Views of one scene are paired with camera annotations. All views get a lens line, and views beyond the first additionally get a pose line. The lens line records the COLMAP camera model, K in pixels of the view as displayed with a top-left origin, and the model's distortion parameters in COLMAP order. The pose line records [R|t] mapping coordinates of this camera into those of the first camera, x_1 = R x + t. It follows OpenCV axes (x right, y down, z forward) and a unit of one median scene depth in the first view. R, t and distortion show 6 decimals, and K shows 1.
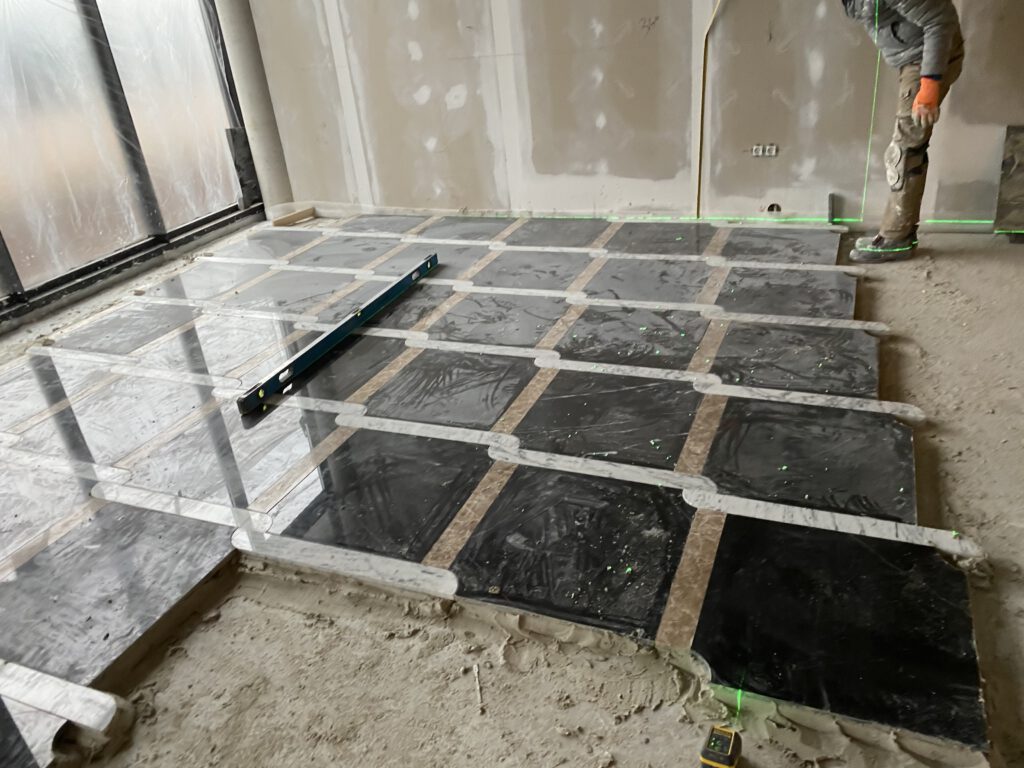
lens RADIAL K [[782.9, 0, 512.0], [0, 782.9, 384.0], [0, 0, 1]] dist [0.077951, -0.082018]
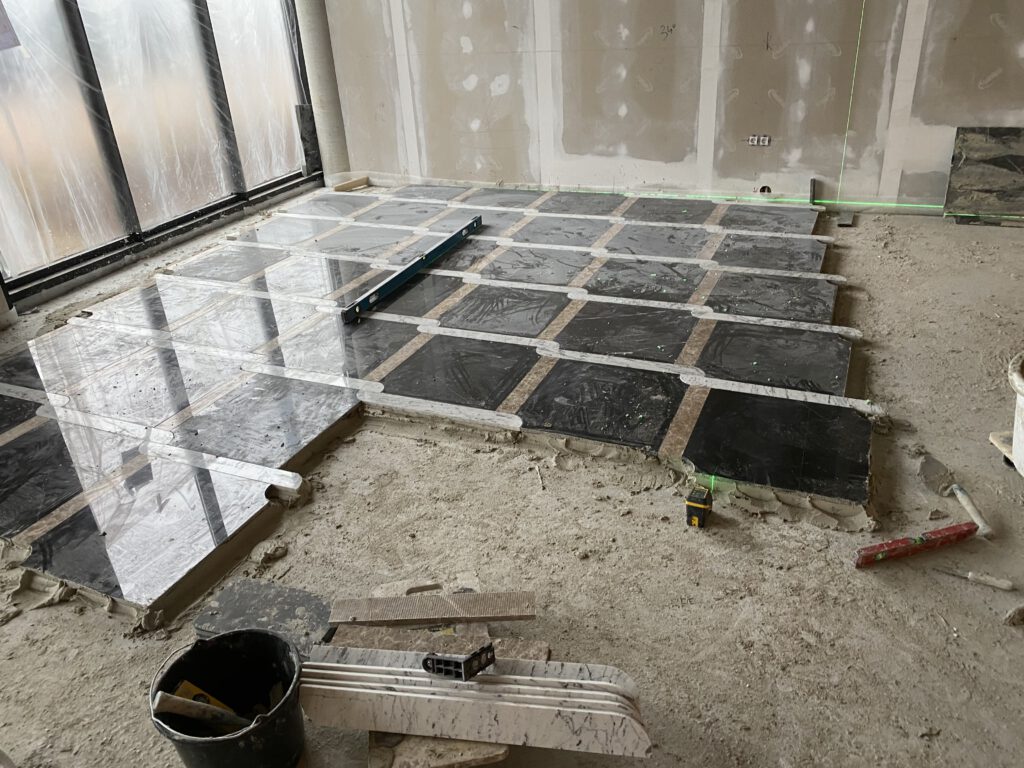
lens RADIAL K [[803.9, 0, 512.0], [0, 803.9, 384.0], [0, 0, 1]] dist [0.105697, -0.153936]
pose [[0.999238, 0.038425, 0.006780, -0.056843], [-0.038417, 0.999261, -0.001272, 0.105366], [-0.006824, 0.001011, 0.999976, -0.269813]]
